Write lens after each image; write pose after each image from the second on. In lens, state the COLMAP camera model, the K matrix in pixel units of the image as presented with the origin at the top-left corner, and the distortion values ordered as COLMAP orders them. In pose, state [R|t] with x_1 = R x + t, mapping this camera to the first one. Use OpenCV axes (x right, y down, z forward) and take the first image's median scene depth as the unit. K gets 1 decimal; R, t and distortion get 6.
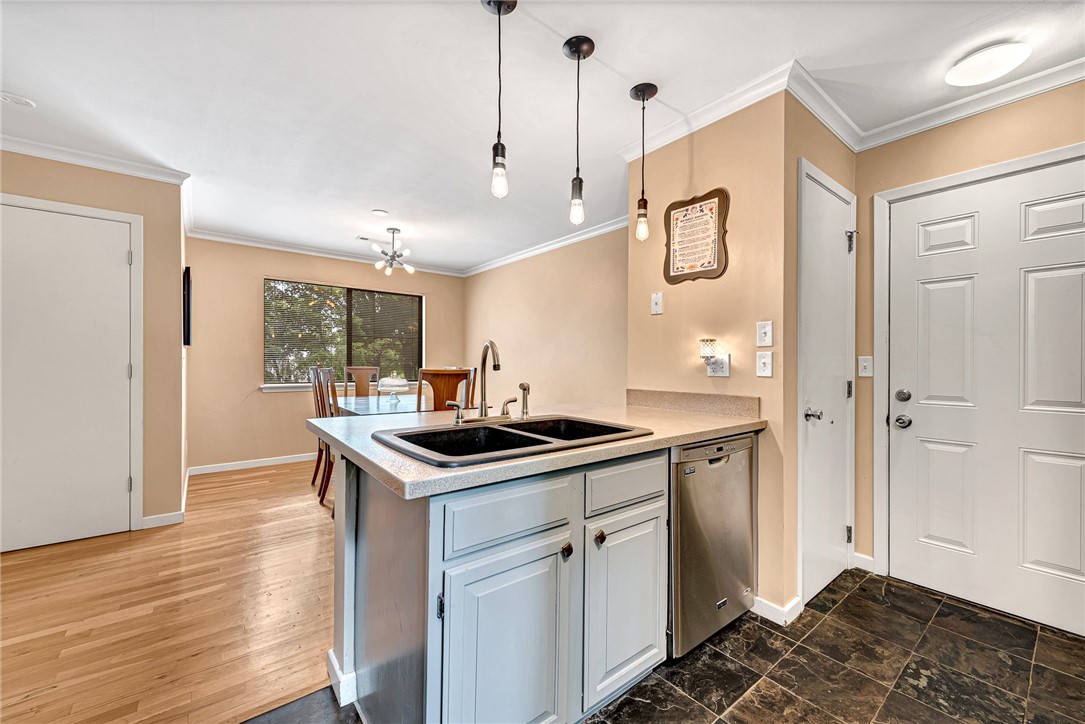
lens RADIAL K [[427.6, 0, 541.2], [0, 427.6, 362.6], [0, 0, 1]] dist [0.006148, -0.002589]
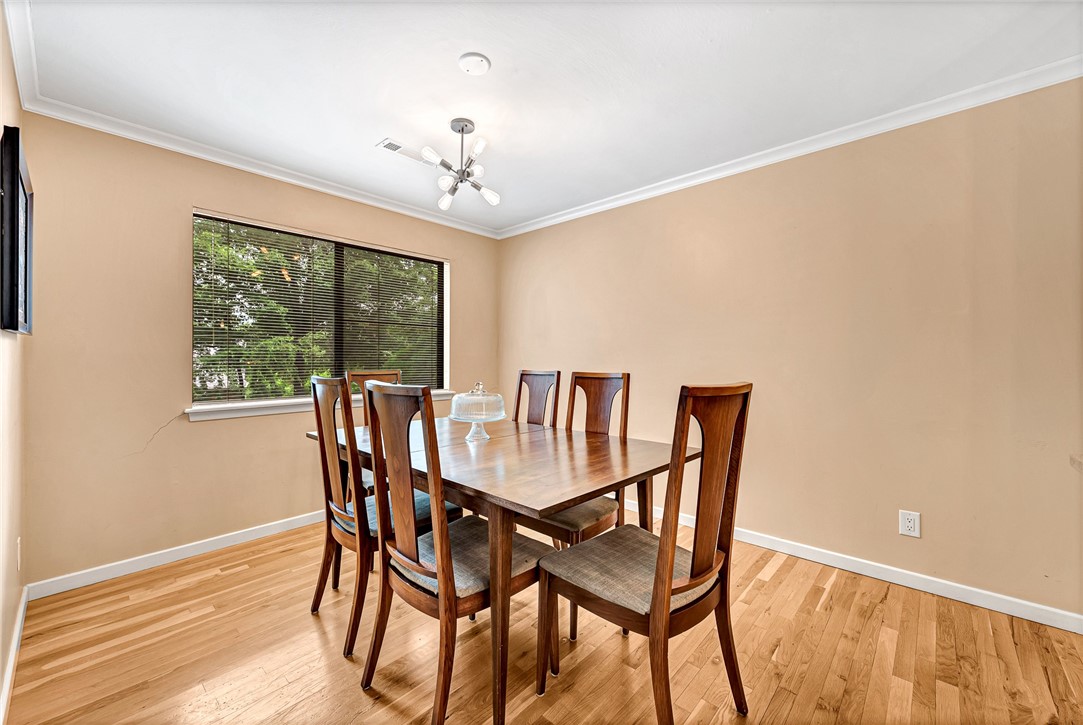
lens RADIAL K [[426.8, 0, 536.7], [0, 426.8, 354.0], [0, 0, 1]] dist [0.006148, -0.002589]
pose [[0.987247, -0.006013, 0.159085, -0.303449], [0.007487, 0.999934, -0.008667, -0.007356], [-0.159023, 0.009747, 0.987227, 0.395988]]
